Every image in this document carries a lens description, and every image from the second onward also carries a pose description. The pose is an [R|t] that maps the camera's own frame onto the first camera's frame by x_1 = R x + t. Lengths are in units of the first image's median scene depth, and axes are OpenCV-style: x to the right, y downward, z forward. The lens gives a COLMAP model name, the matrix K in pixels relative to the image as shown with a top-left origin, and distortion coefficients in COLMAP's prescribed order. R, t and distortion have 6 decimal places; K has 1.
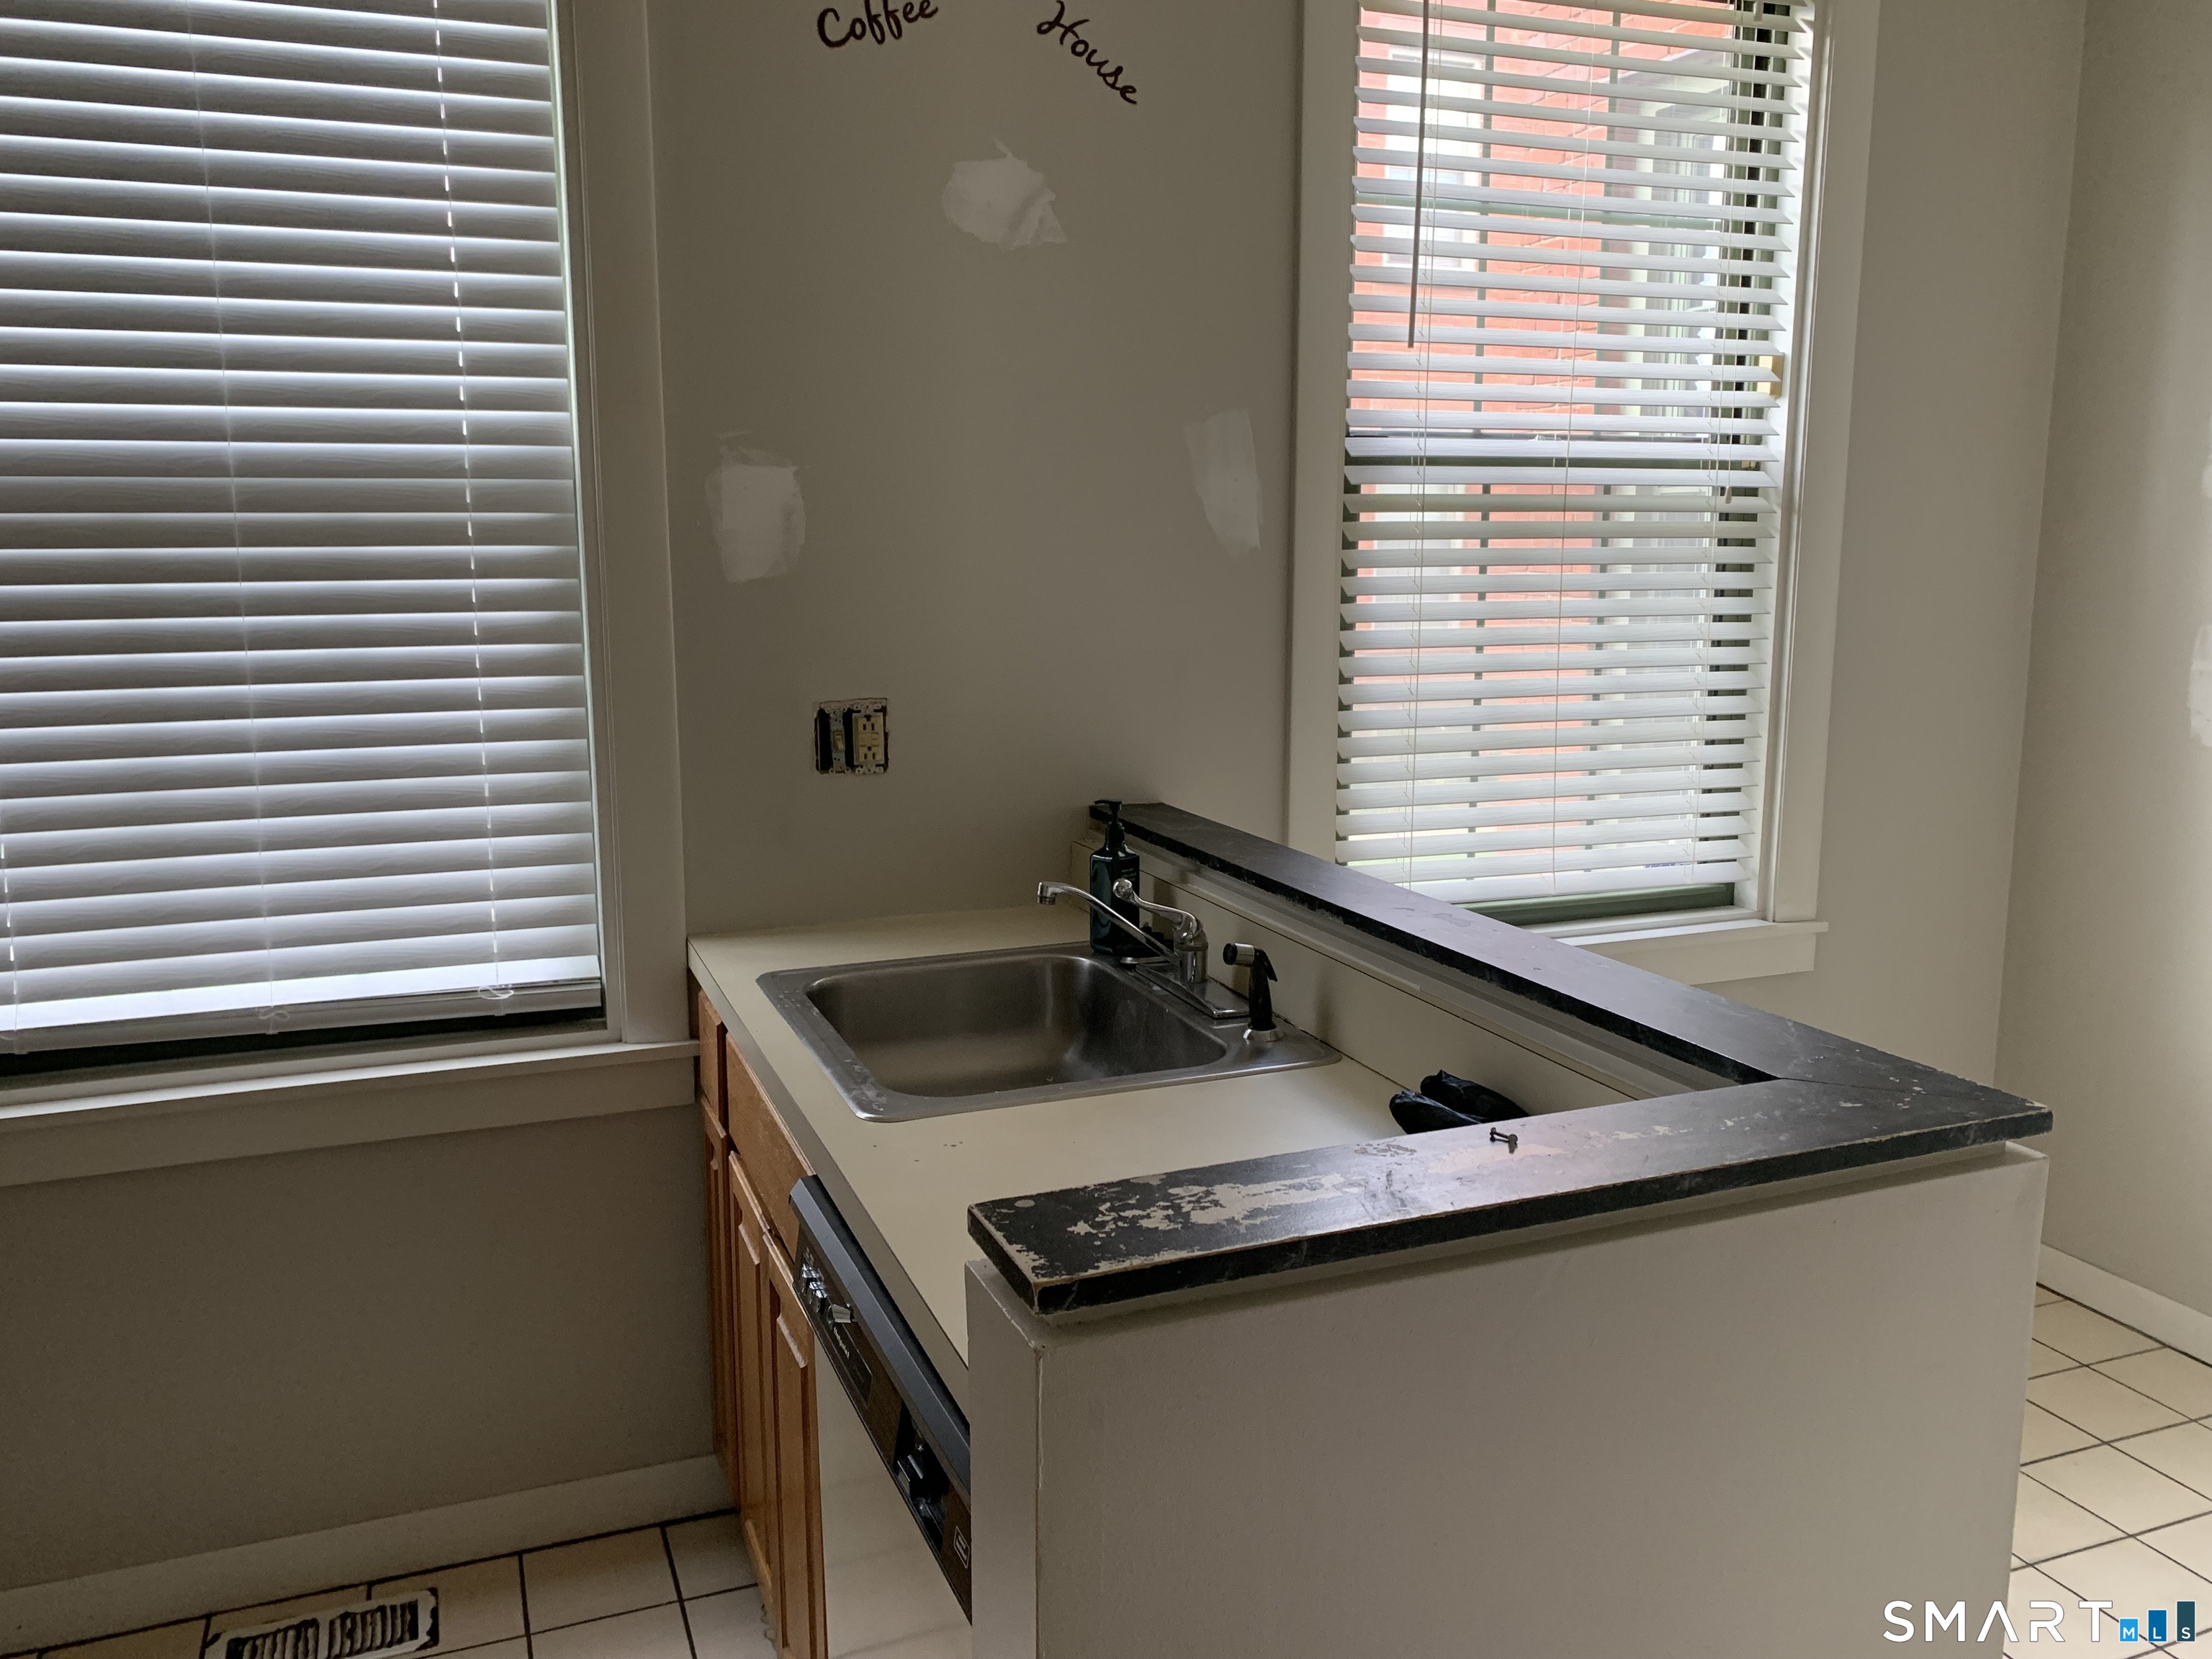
lens RADIAL K [[1737.2, 0, 1106.0], [0, 1737.2, 829.5], [0, 0, 1]] dist [0.006282, -0.001311]
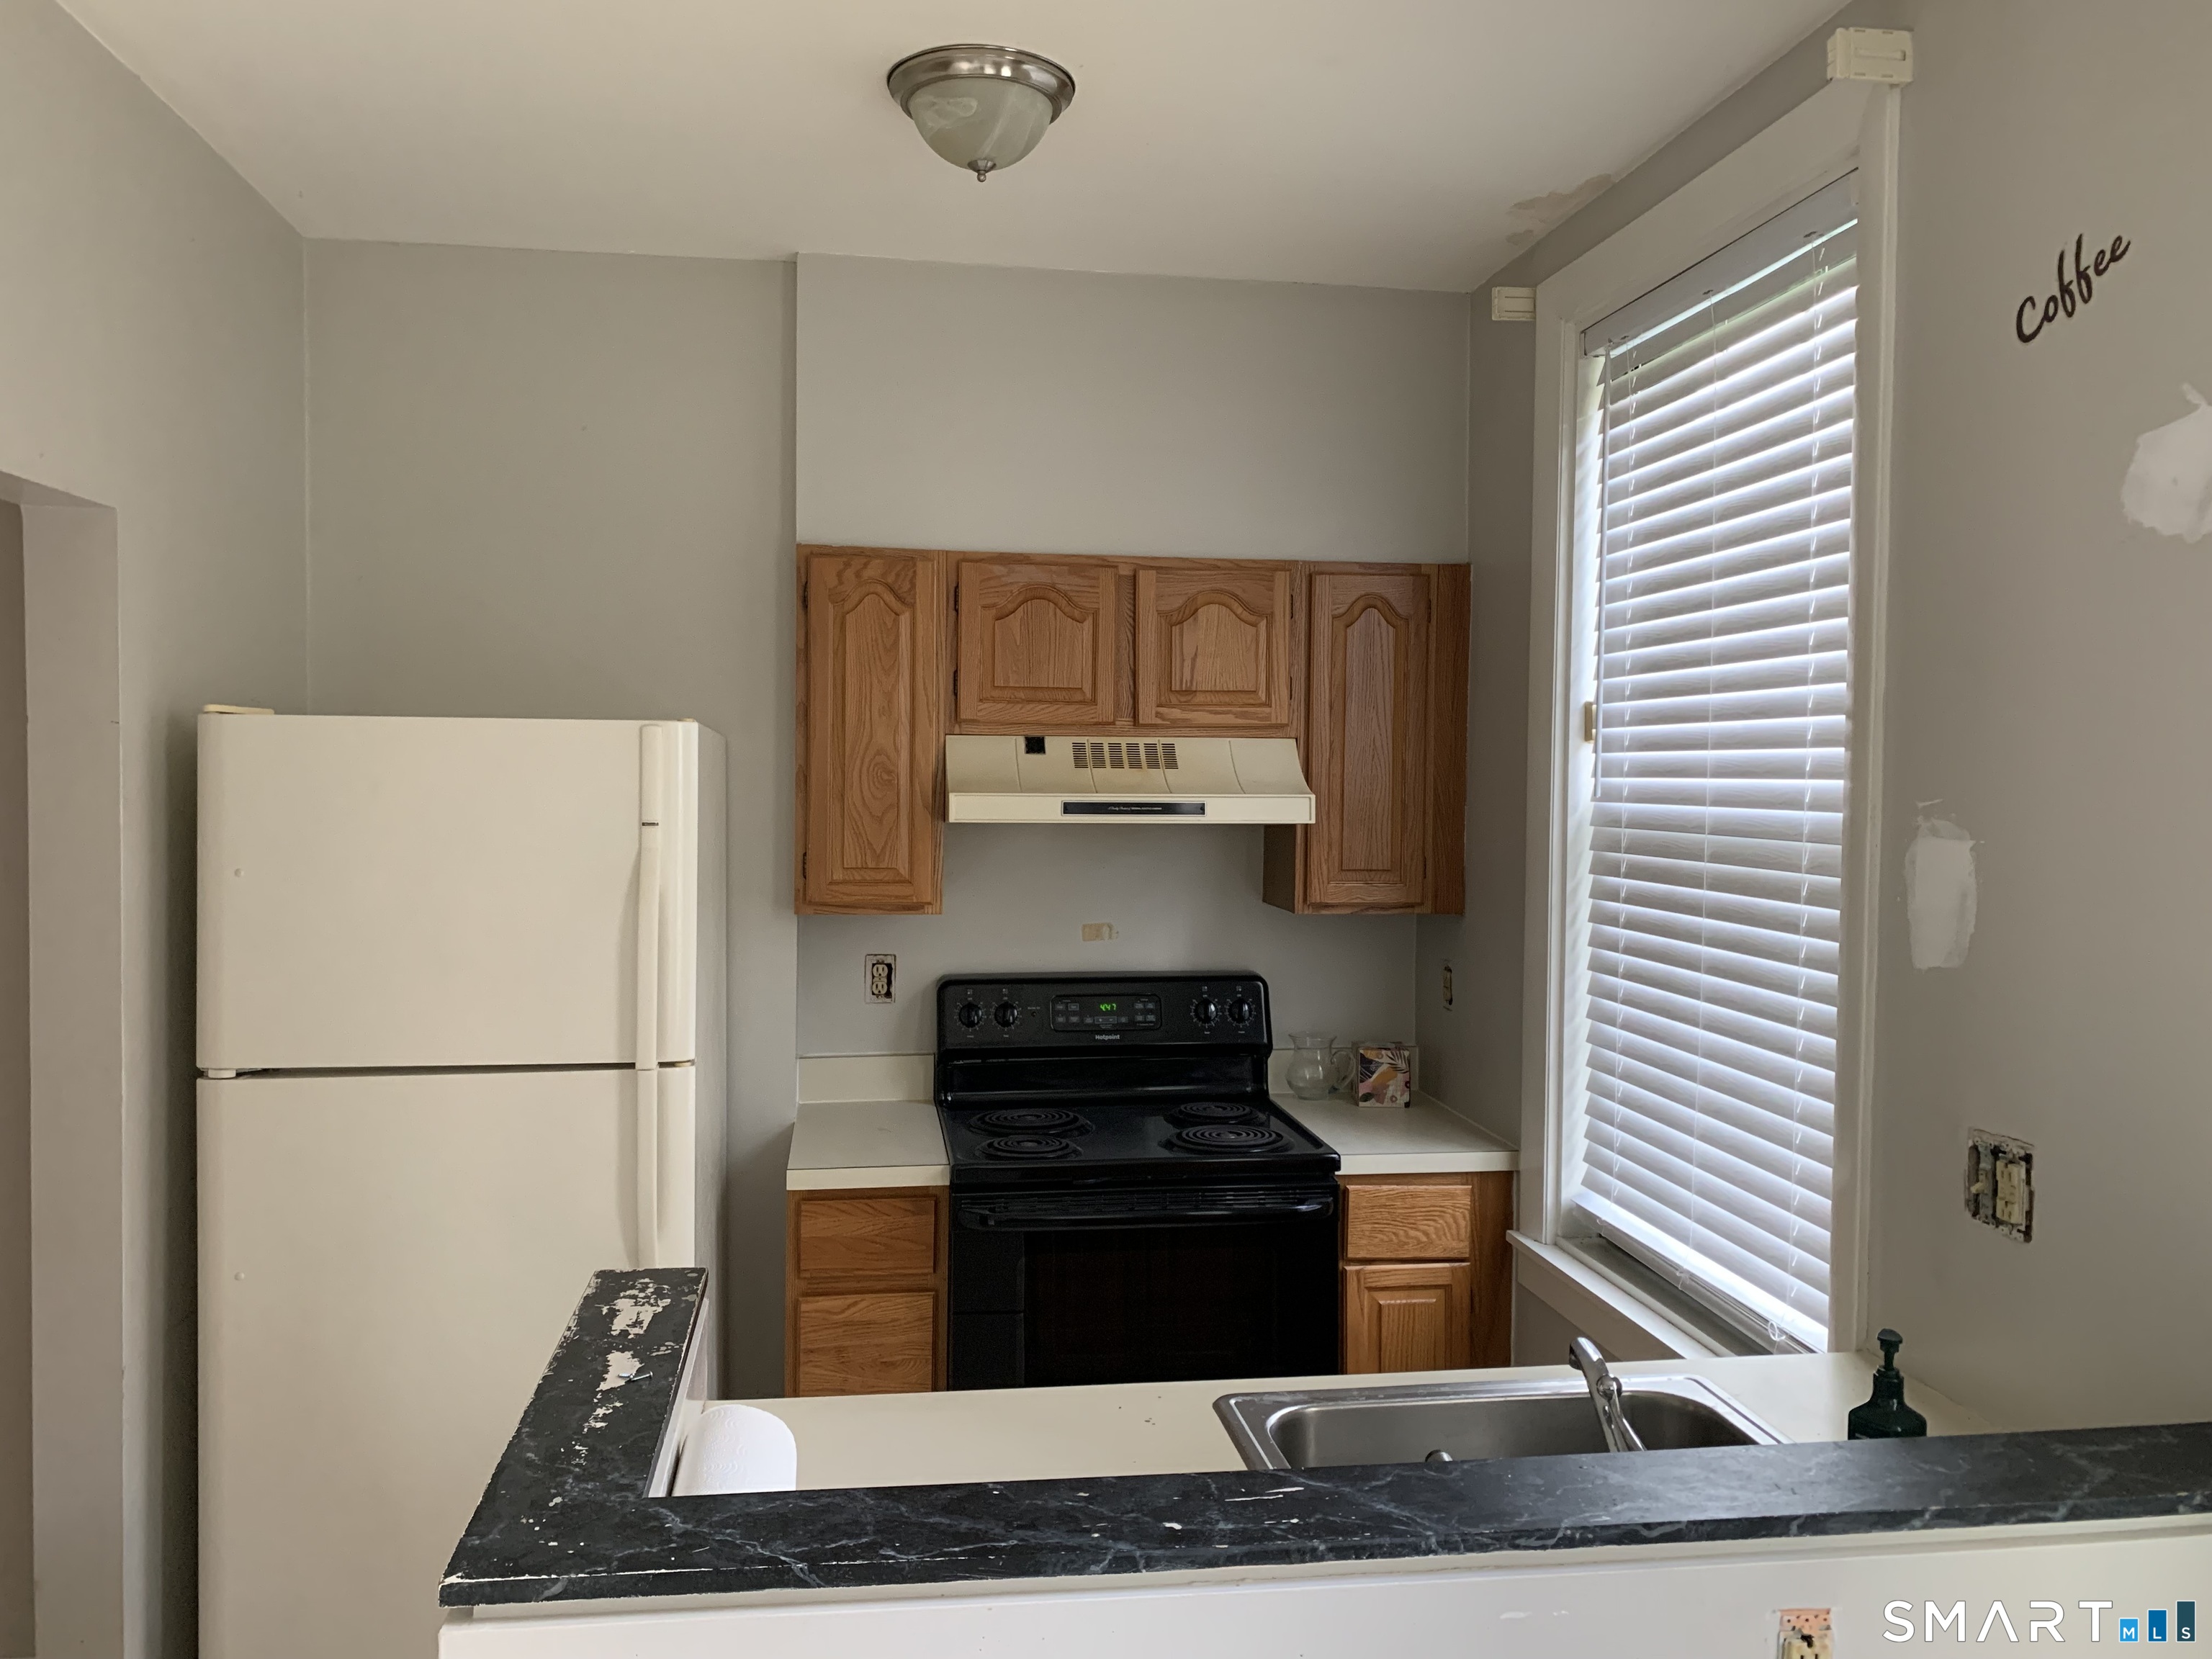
lens RADIAL K [[1683.9, 0, 1075.6], [0, 1683.9, 824.7], [0, 0, 1]] dist [0.000008, -0.002334]
pose [[-0.238900, 0.030993, -0.970549, 0.697588], [-0.173376, 0.982069, 0.074038, -0.200038], [0.955441, 0.185957, -0.229243, 0.765966]]
